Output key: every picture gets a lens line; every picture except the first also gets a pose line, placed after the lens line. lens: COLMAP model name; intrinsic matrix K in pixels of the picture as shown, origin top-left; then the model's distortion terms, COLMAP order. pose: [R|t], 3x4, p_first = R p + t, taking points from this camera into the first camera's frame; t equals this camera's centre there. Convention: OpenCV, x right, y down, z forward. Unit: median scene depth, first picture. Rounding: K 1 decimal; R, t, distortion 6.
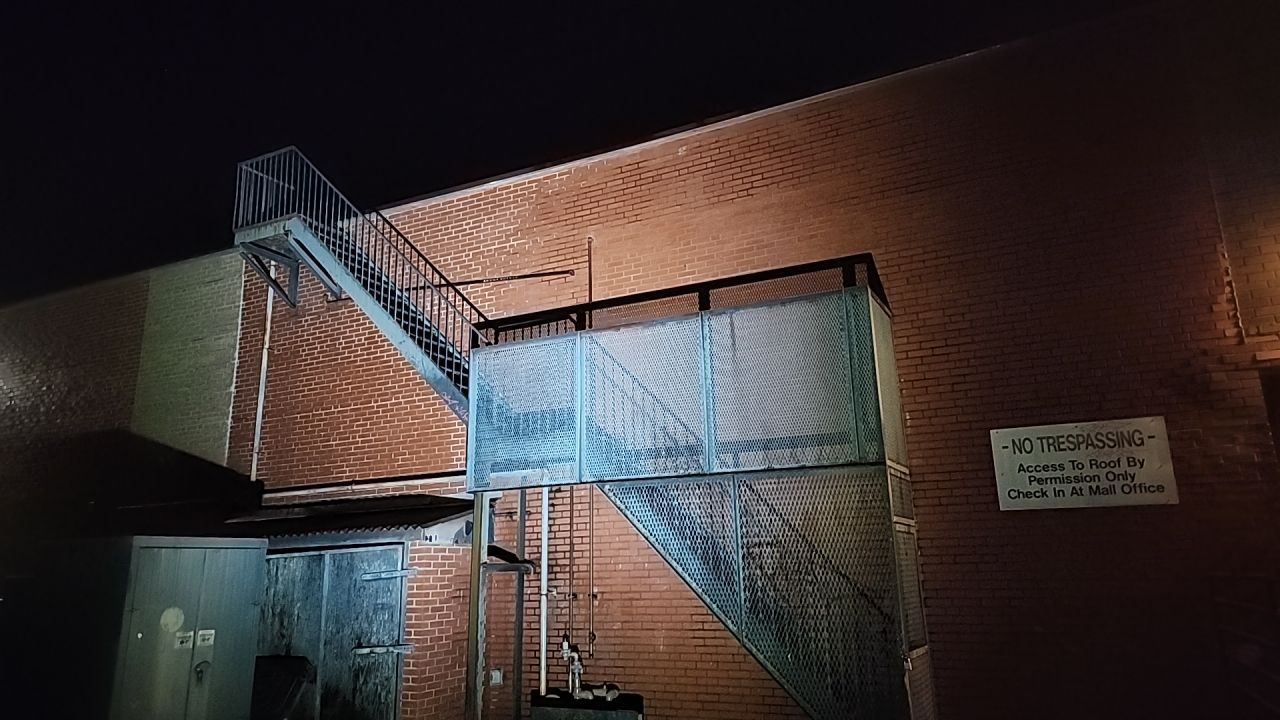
lens RADIAL K [[870.6, 0, 640.0], [0, 870.6, 360.0], [0, 0, 1]] dist [0.004190, 0.000169]
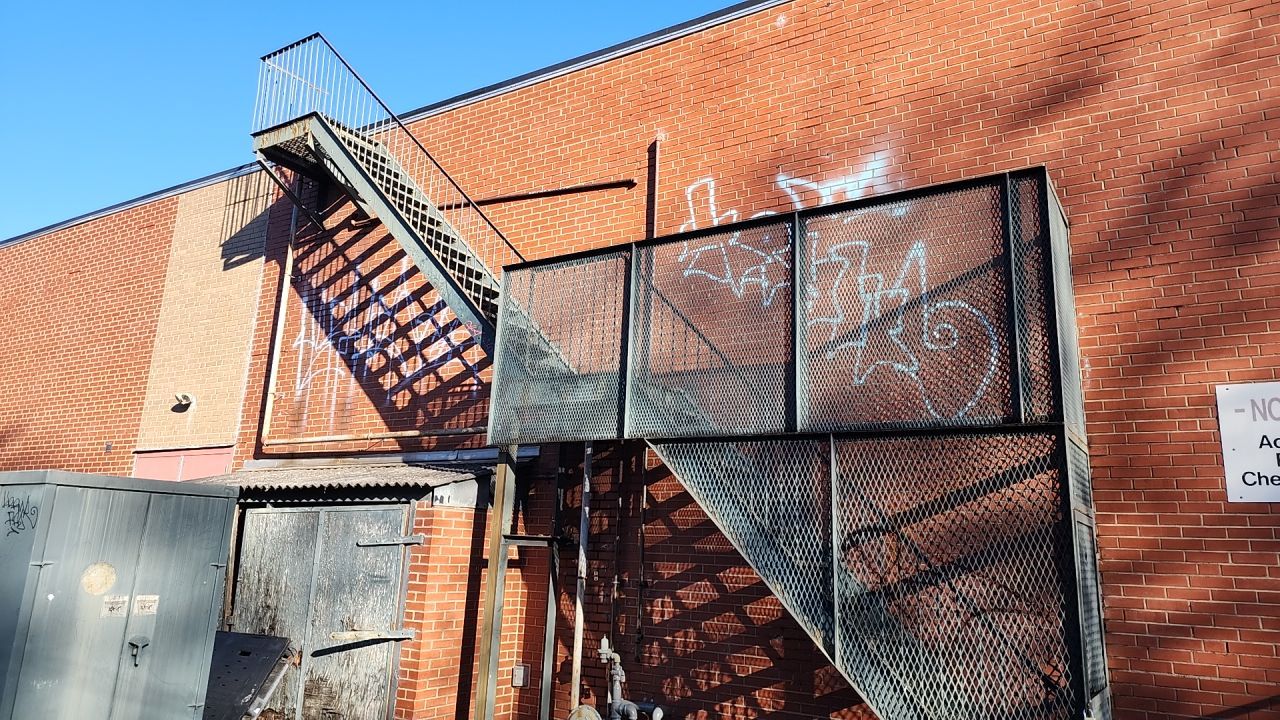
lens RADIAL K [[870.6, 0, 640.0], [0, 870.6, 360.0], [0, 0, 1]] dist [0.004190, 0.000169]
pose [[0.994307, 0.041696, -0.098052, 0.013163], [-0.040027, 0.999019, 0.018933, 0.053896], [0.098745, -0.014901, 0.995001, 0.219929]]
